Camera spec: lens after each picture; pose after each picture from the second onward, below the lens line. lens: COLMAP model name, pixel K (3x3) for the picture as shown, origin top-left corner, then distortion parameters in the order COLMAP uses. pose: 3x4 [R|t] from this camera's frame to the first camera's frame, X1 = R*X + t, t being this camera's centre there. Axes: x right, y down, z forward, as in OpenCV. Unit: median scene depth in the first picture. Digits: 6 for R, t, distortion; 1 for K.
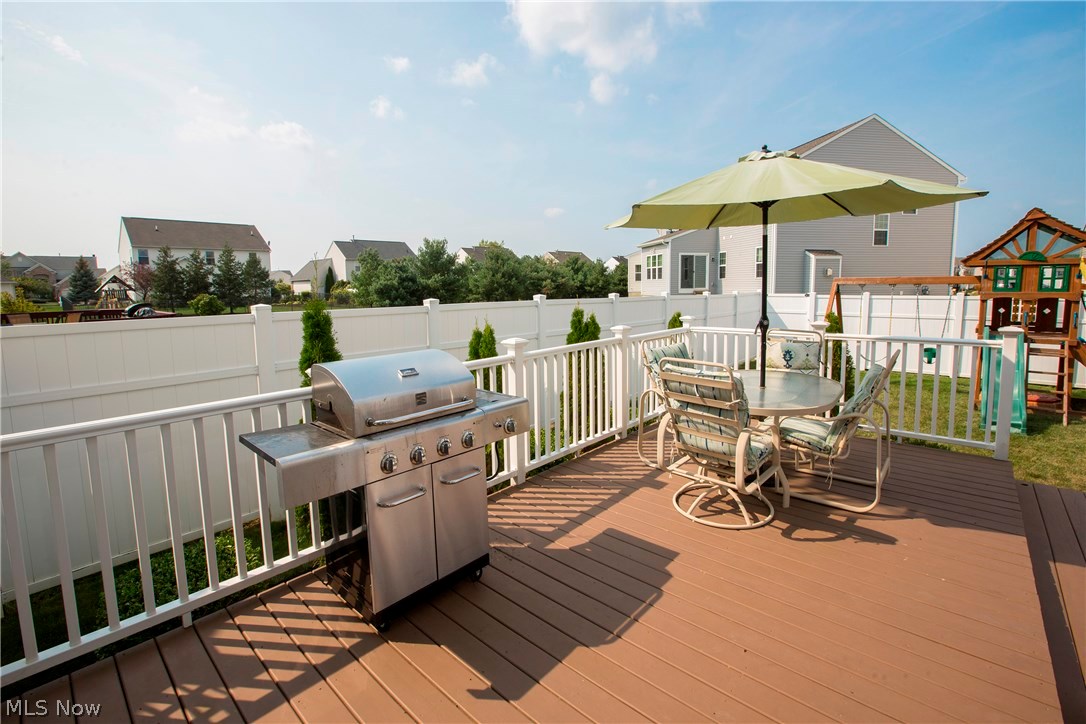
lens RADIAL K [[498.7, 0, 553.8], [0, 498.7, 349.5], [0, 0, 1]] dist [-0.034590, 0.007641]
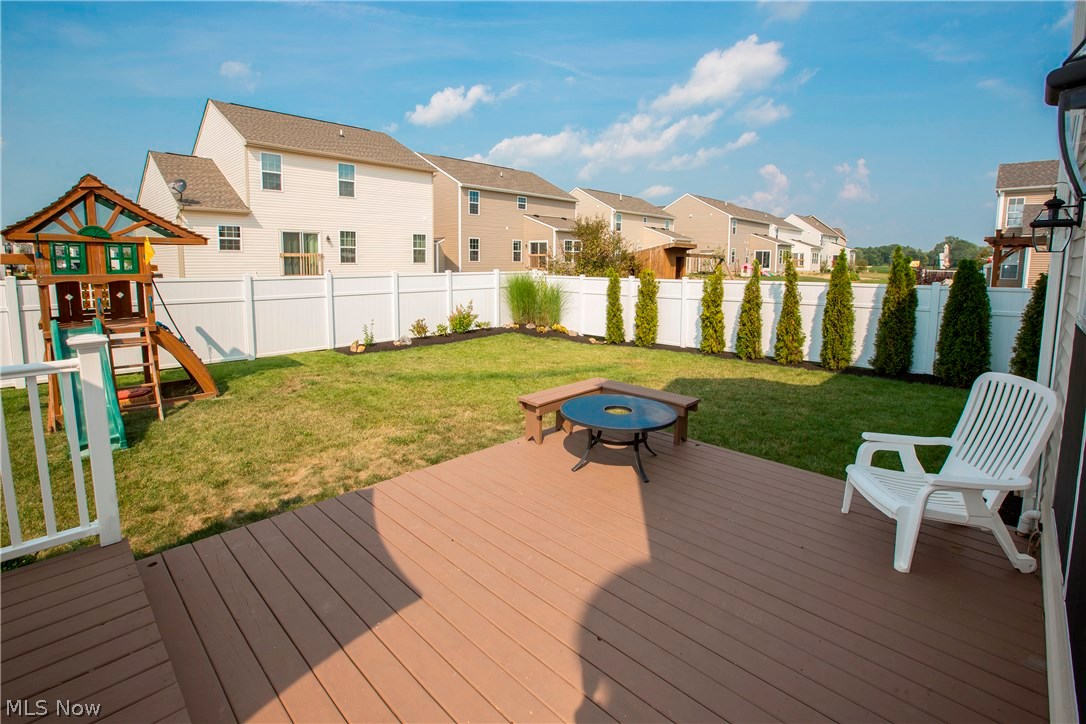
lens RADIAL K [[498.7, 0, 528.7], [0, 498.7, 311.2], [0, 0, 1]] dist [-0.034590, 0.007641]
pose [[0.071655, -0.082863, 0.993982, 0.175942], [0.119662, 0.990060, 0.073909, -0.026978], [-0.990225, 0.113646, 0.080859, 0.187379]]
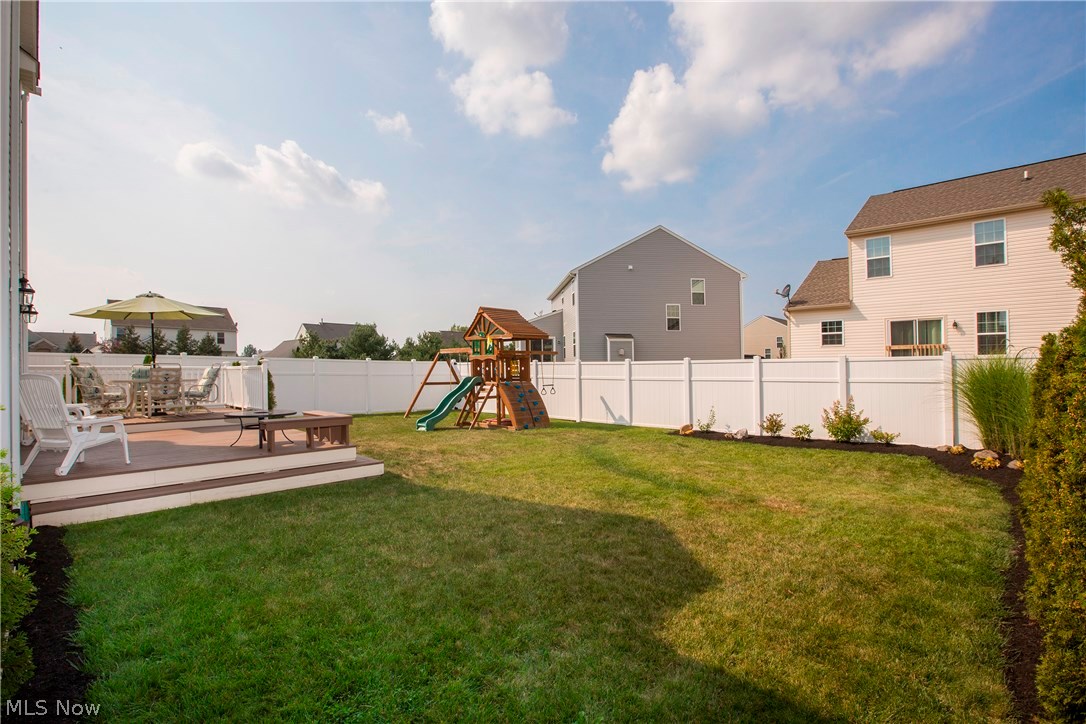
lens RADIAL K [[498.7, 0, 537.2], [0, 498.7, 366.7], [0, 0, 1]] dist [-0.034590, 0.007641]
pose [[0.998779, 0.014289, -0.047299, 1.119882], [-0.020466, 0.990931, -0.132806, 0.127937], [0.044973, 0.133612, 0.990013, -0.609921]]
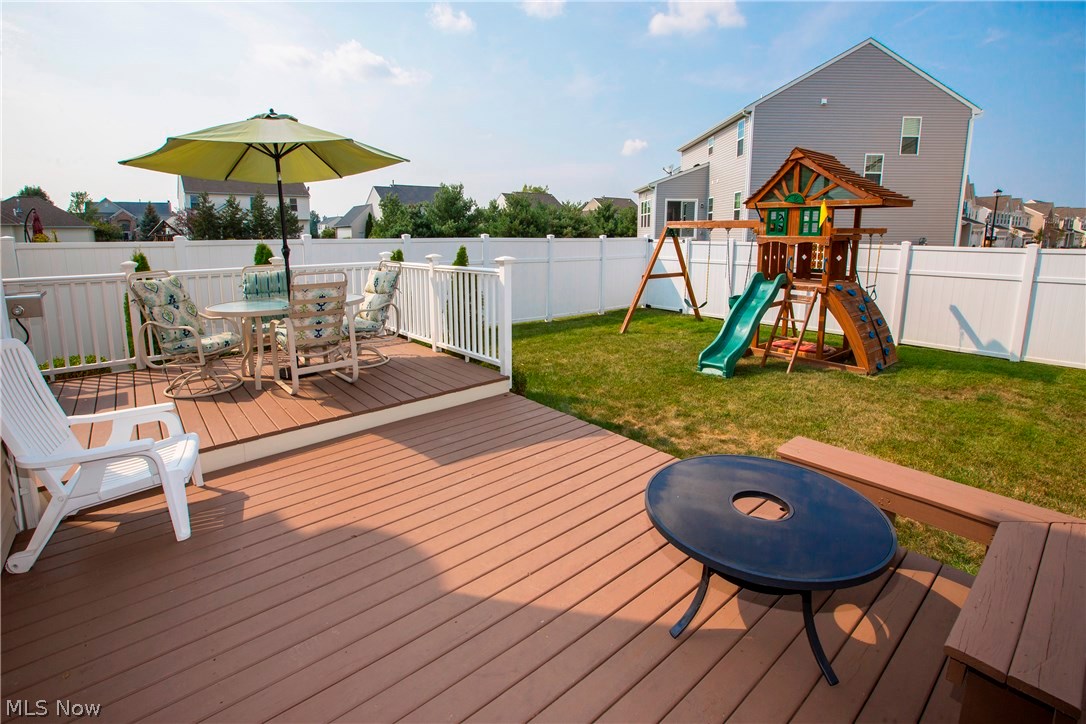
lens RADIAL K [[534.7, 0, 522.6], [0, 534.7, 337.7], [0, 0, 1]] dist [-0.044247, 0.001566]
pose [[0.979141, 0.051625, -0.196513, 0.629632], [-0.039235, 0.997019, 0.066428, 0.030609], [0.199357, -0.057333, 0.978248, -0.126673]]
